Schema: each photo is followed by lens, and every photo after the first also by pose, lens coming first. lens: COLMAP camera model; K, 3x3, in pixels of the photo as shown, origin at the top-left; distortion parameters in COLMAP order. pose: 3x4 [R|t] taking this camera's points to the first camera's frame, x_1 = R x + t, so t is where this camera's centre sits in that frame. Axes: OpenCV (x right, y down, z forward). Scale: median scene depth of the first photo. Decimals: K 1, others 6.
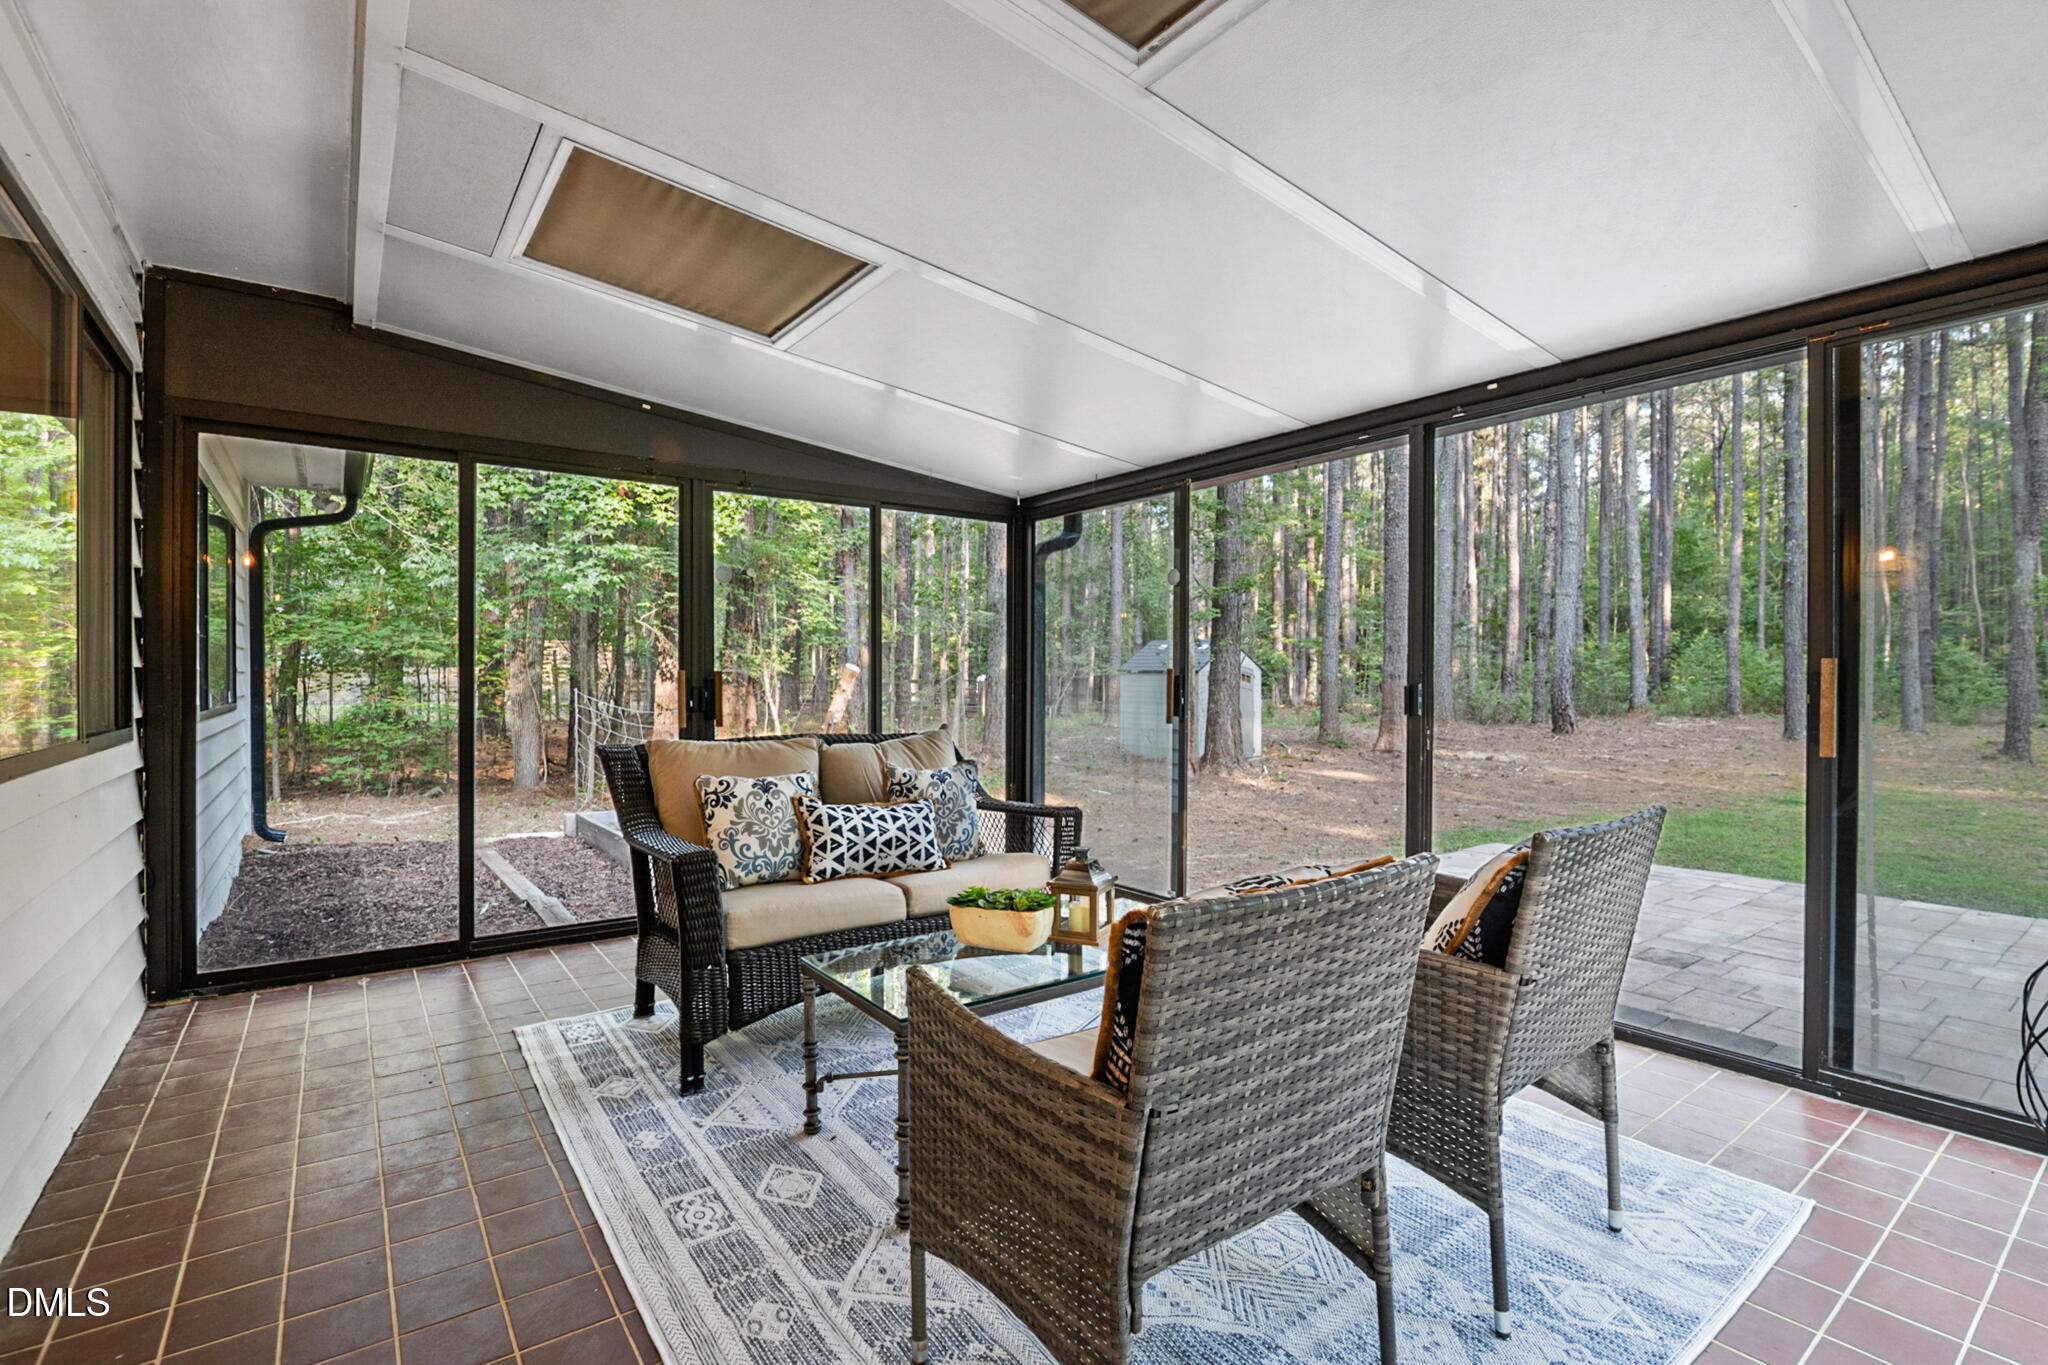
lens RADIAL K [[938.4, 0, 1029.8], [0, 938.4, 687.4], [0, 0, 1]] dist [-0.018611, -0.001066]
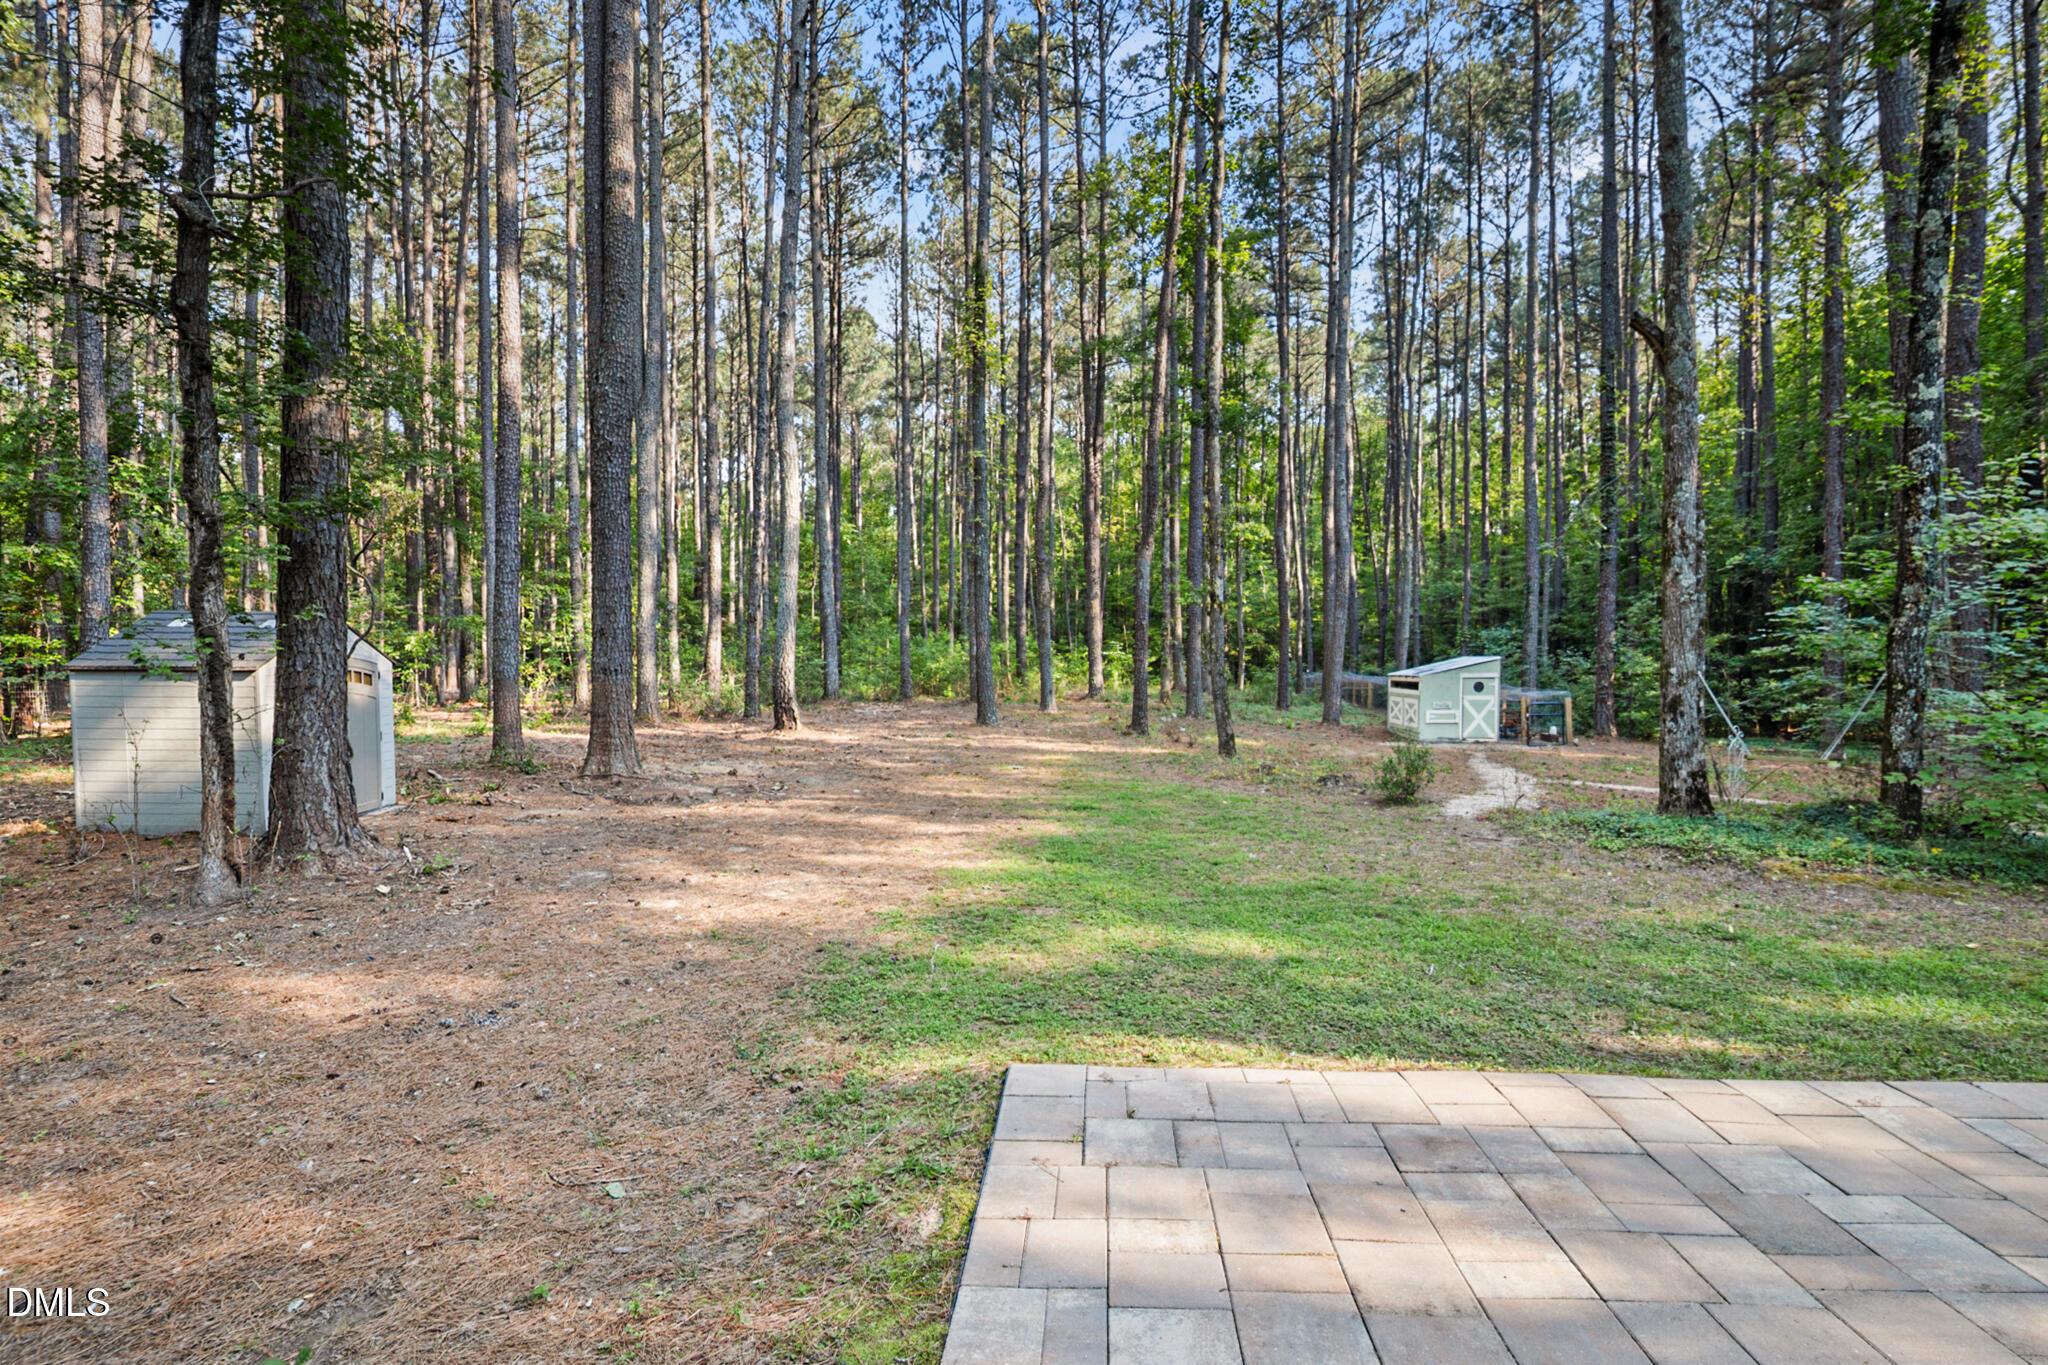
lens RADIAL K [[938.4, 0, 1030.2], [0, 938.4, 680.5], [0, 0, 1]] dist [-0.018611, -0.001066]
pose [[0.663520, -0.015628, 0.747995, 0.084300], [0.004026, 0.999842, 0.017319, -0.018464], [-0.748148, -0.008480, 0.663478, 0.348635]]
